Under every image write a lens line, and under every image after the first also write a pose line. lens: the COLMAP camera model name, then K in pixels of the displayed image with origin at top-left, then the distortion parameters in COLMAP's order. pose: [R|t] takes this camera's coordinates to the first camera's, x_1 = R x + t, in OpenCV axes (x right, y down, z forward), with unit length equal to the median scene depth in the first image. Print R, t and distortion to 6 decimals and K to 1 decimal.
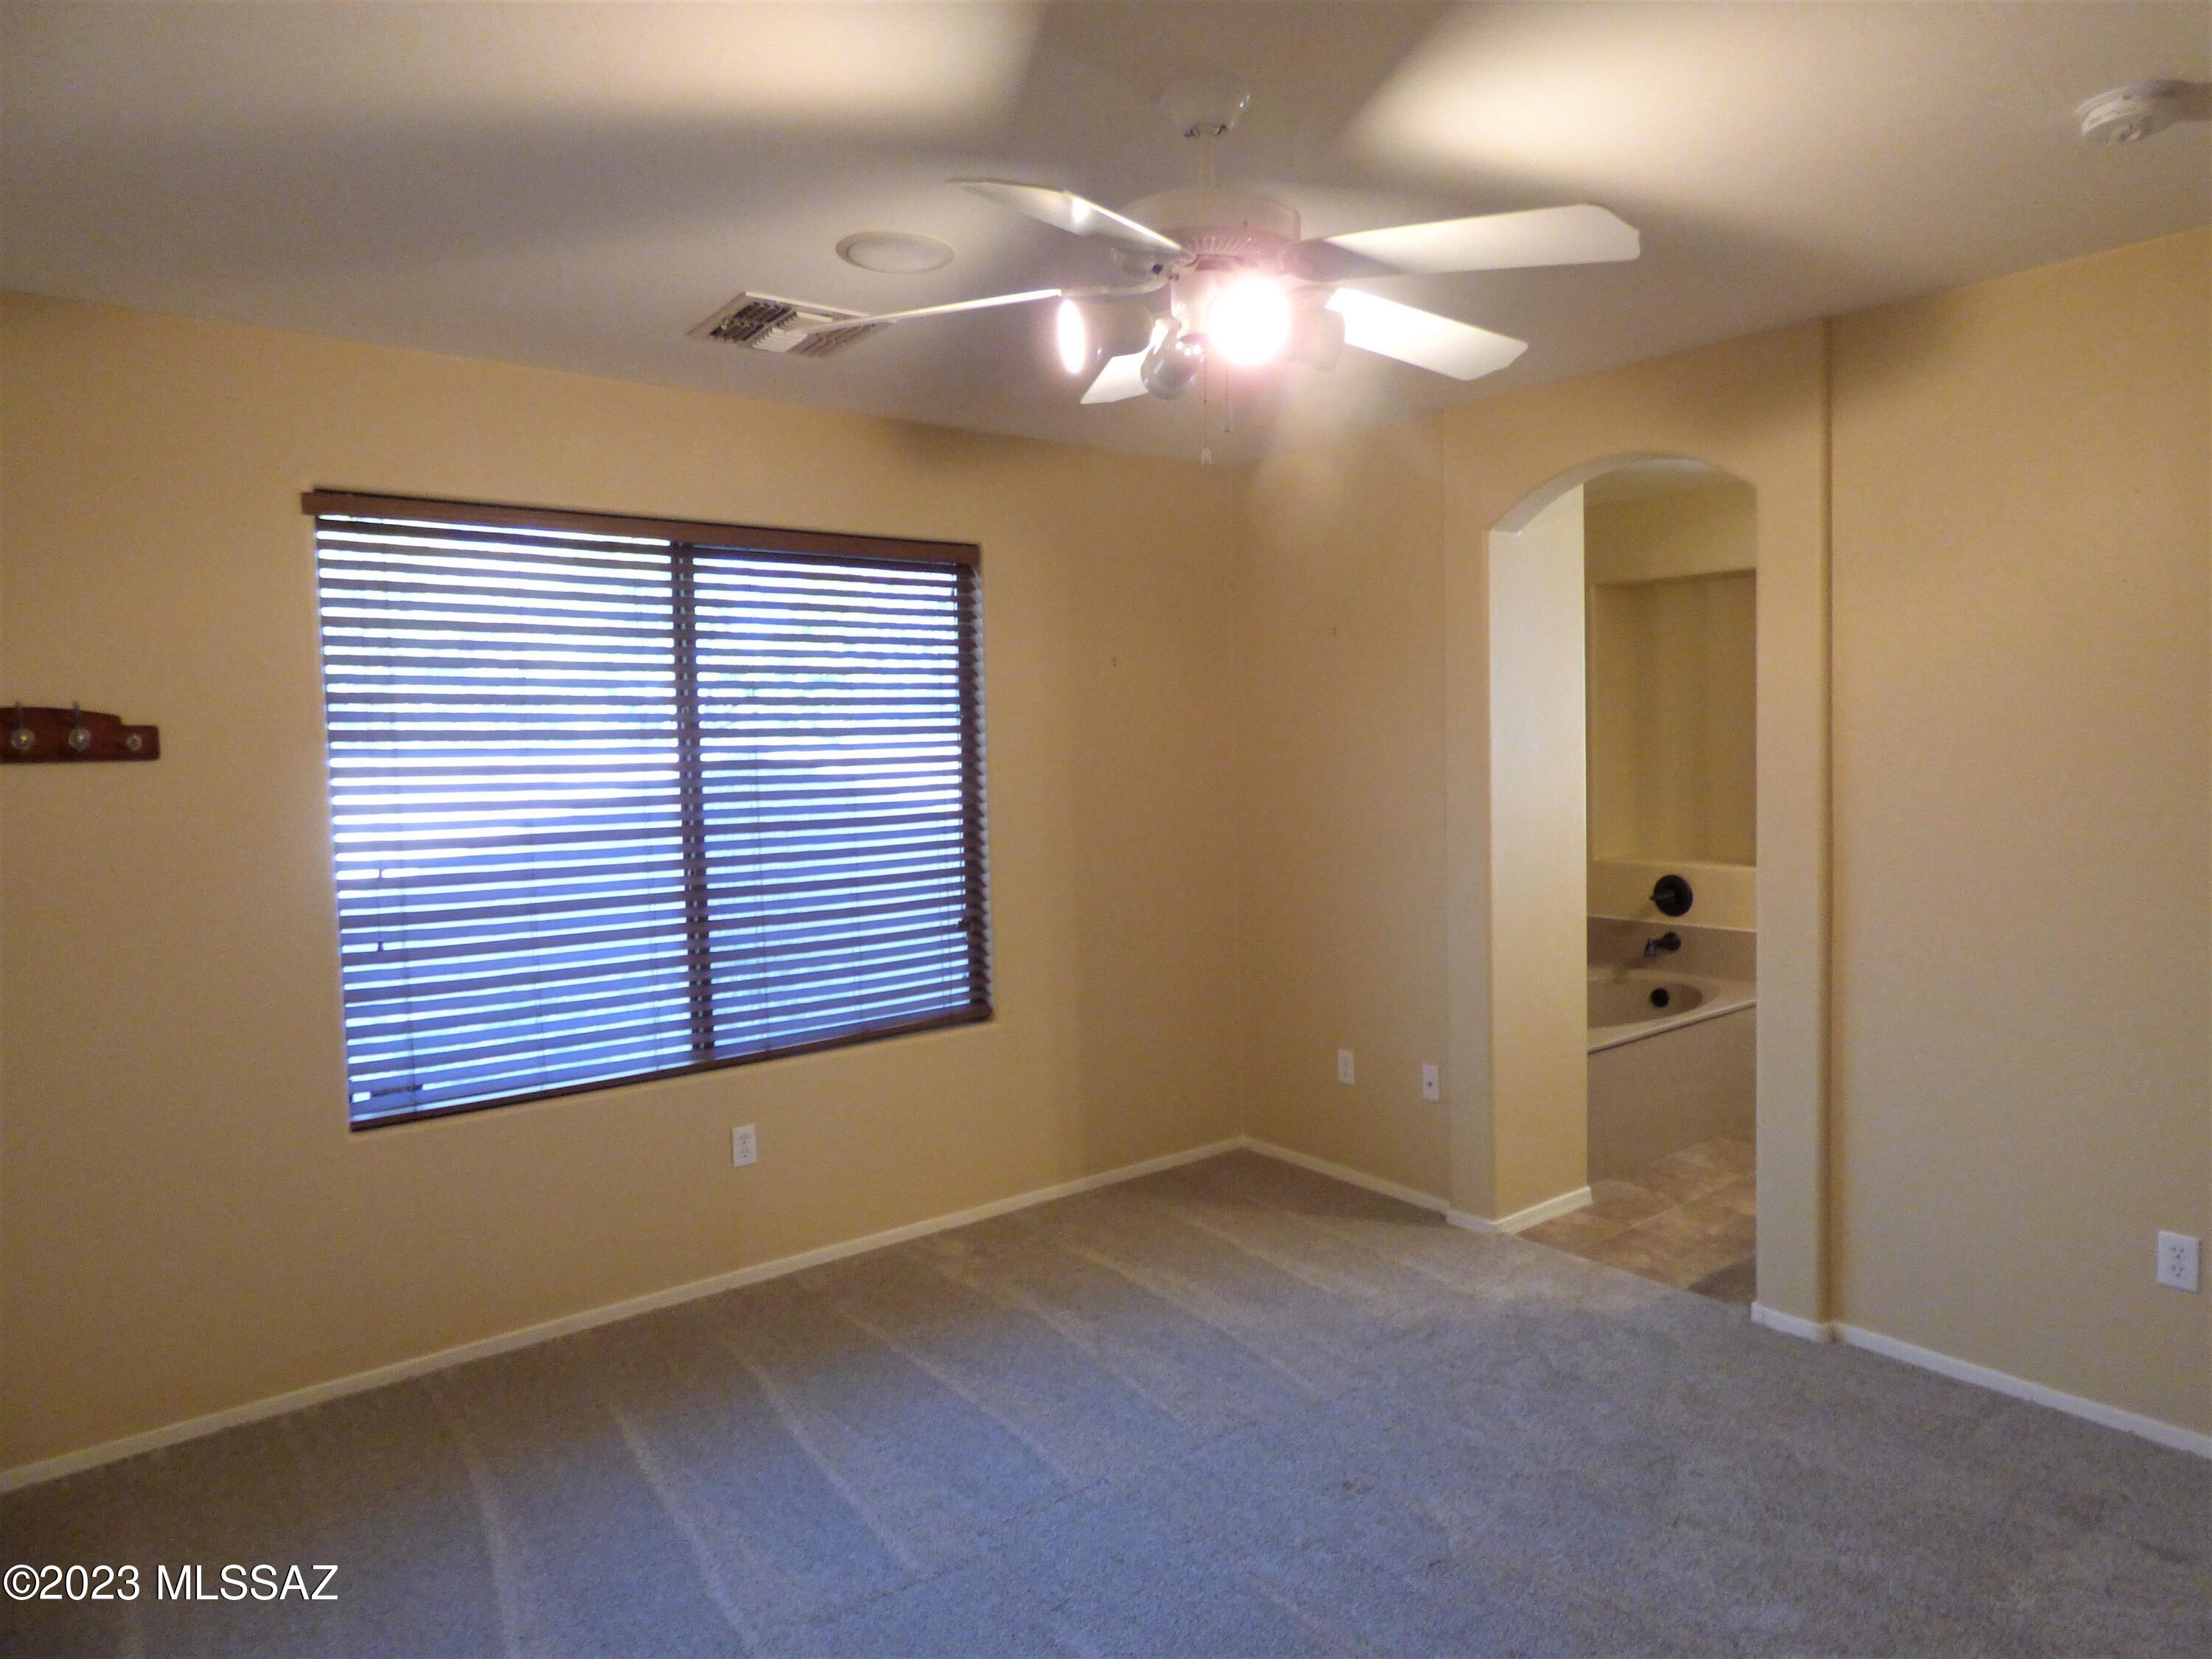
lens RADIAL K [[1337.4, 0, 1110.1], [0, 1337.4, 833.5], [0, 0, 1]] dist [-0.002613, -0.008543]
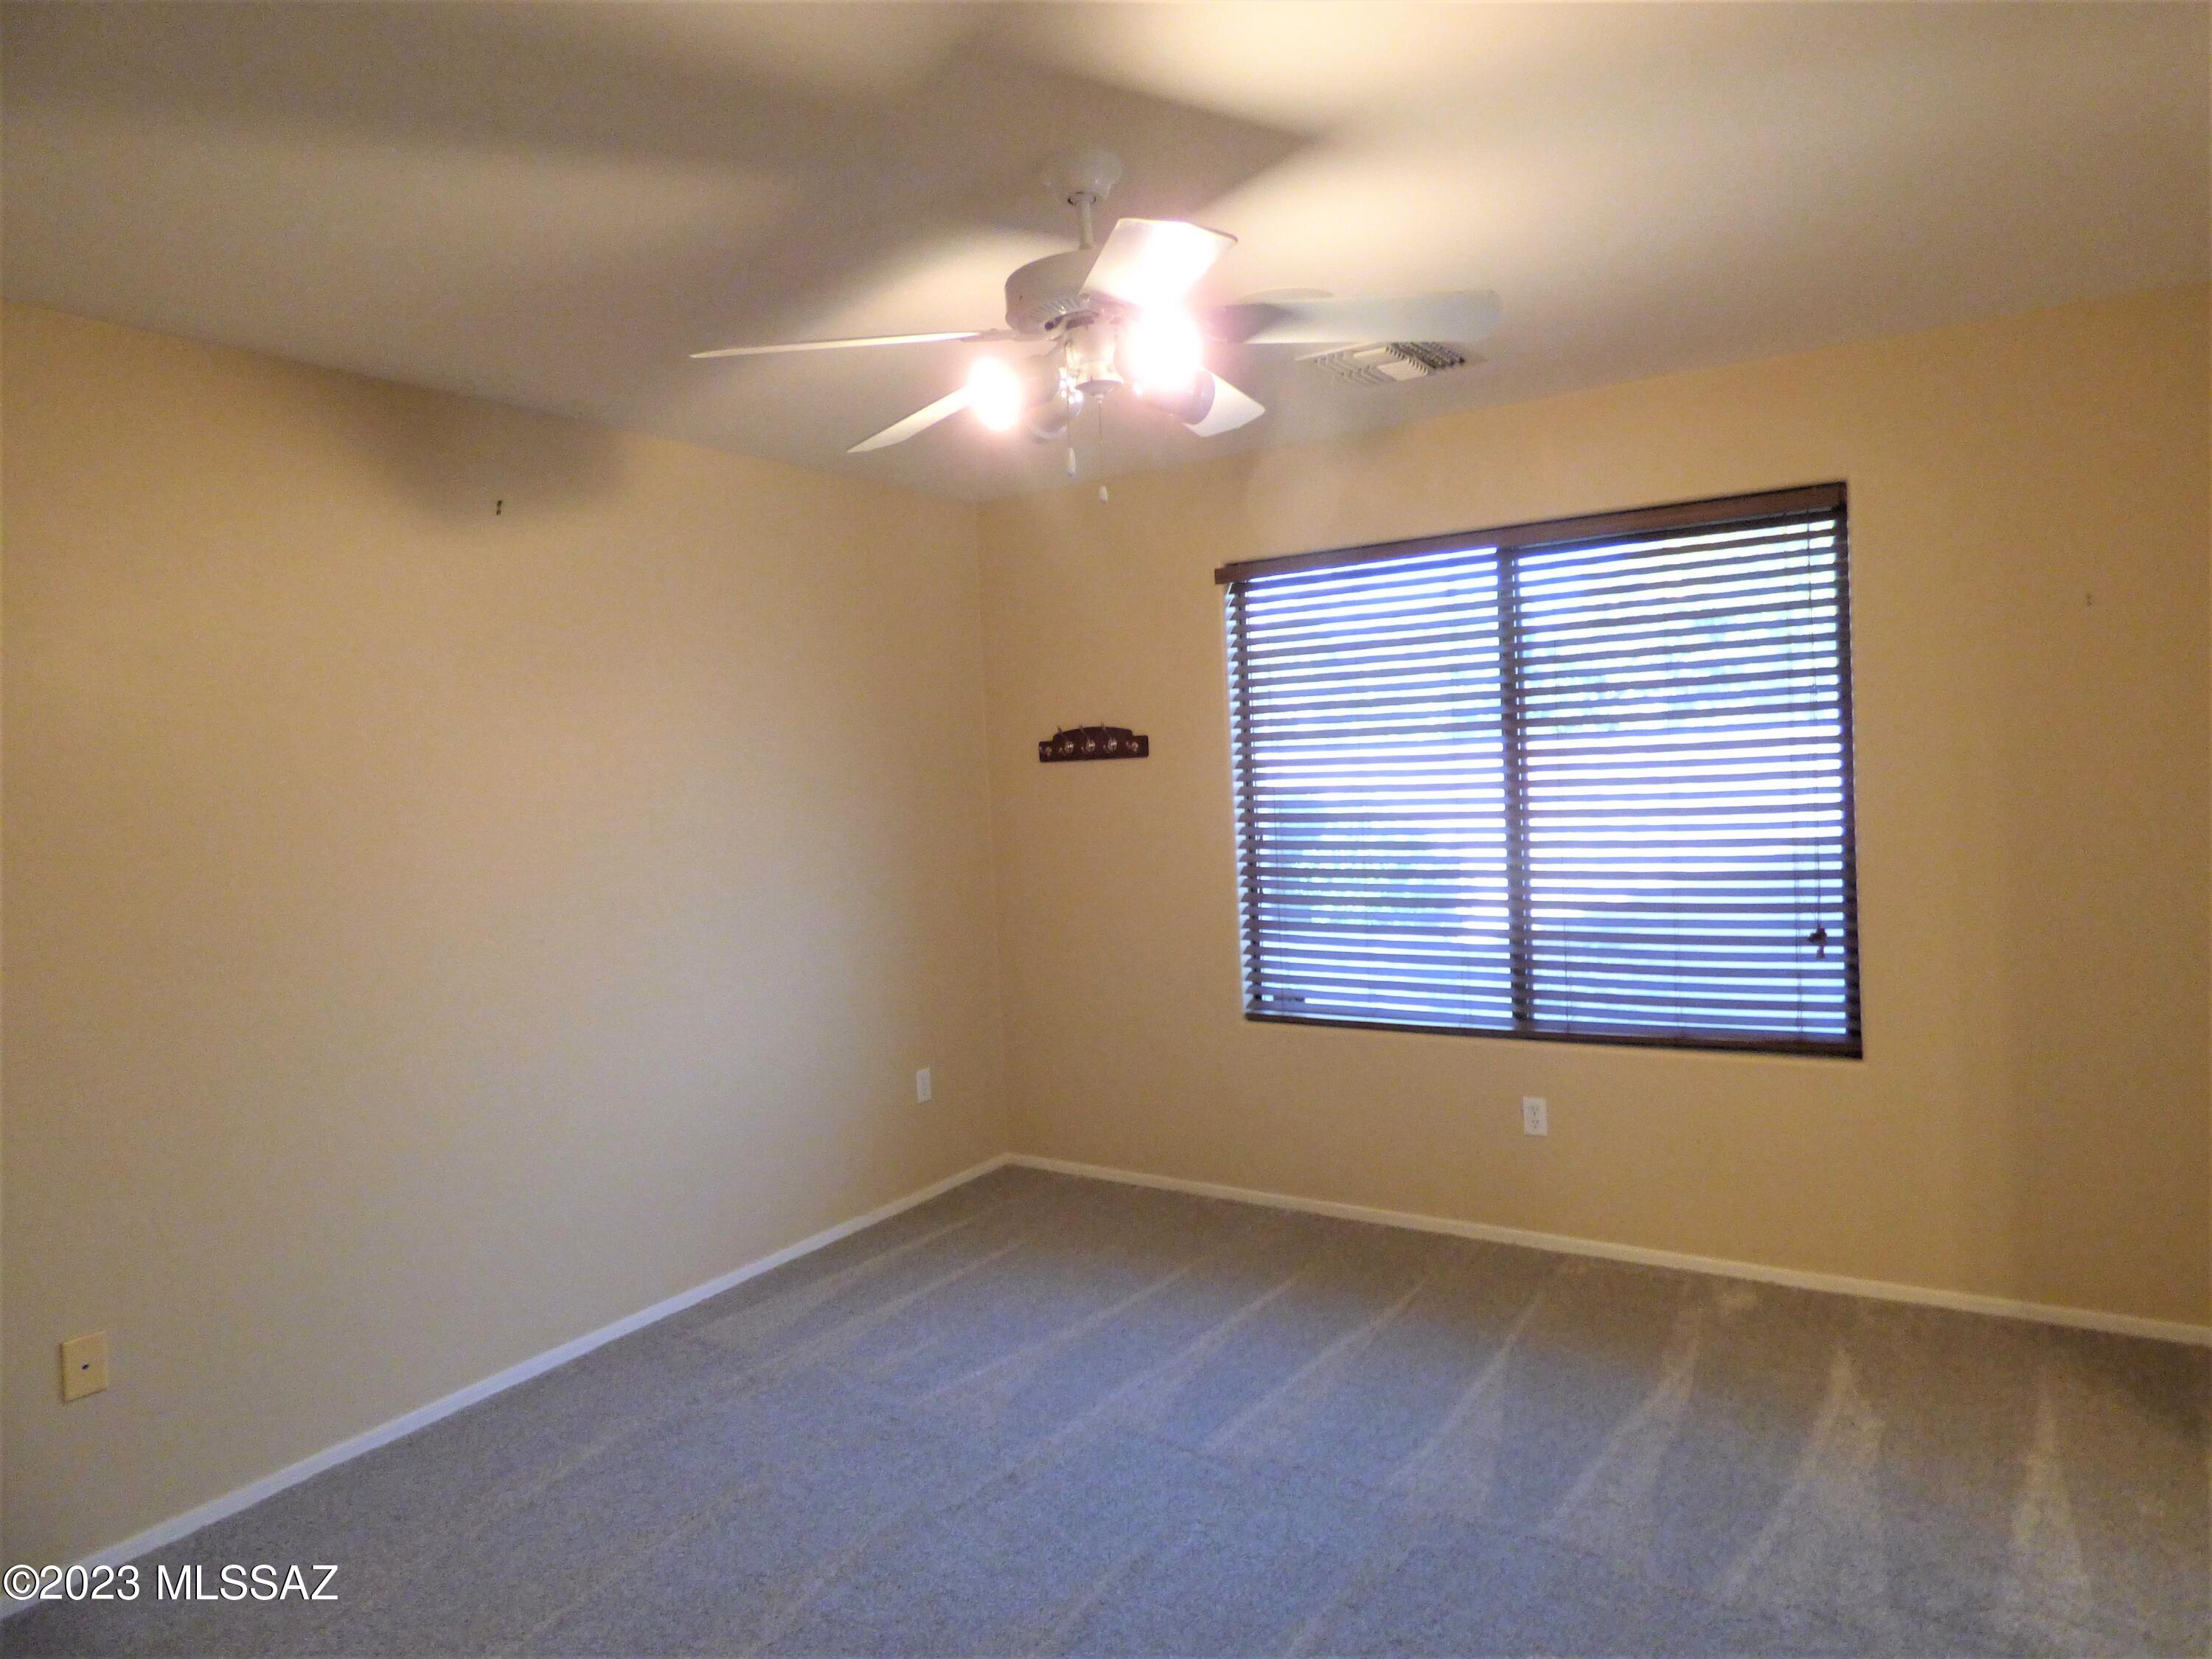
lens RADIAL K [[1337.4, 0, 1111.5], [0, 1337.4, 825.5], [0, 0, 1]] dist [-0.002613, -0.008543]
pose [[0.336190, 0.051551, -0.940382, 0.591994], [-0.019591, 0.998668, 0.047742, -0.038240], [0.941590, 0.002372, 0.336752, 0.333769]]
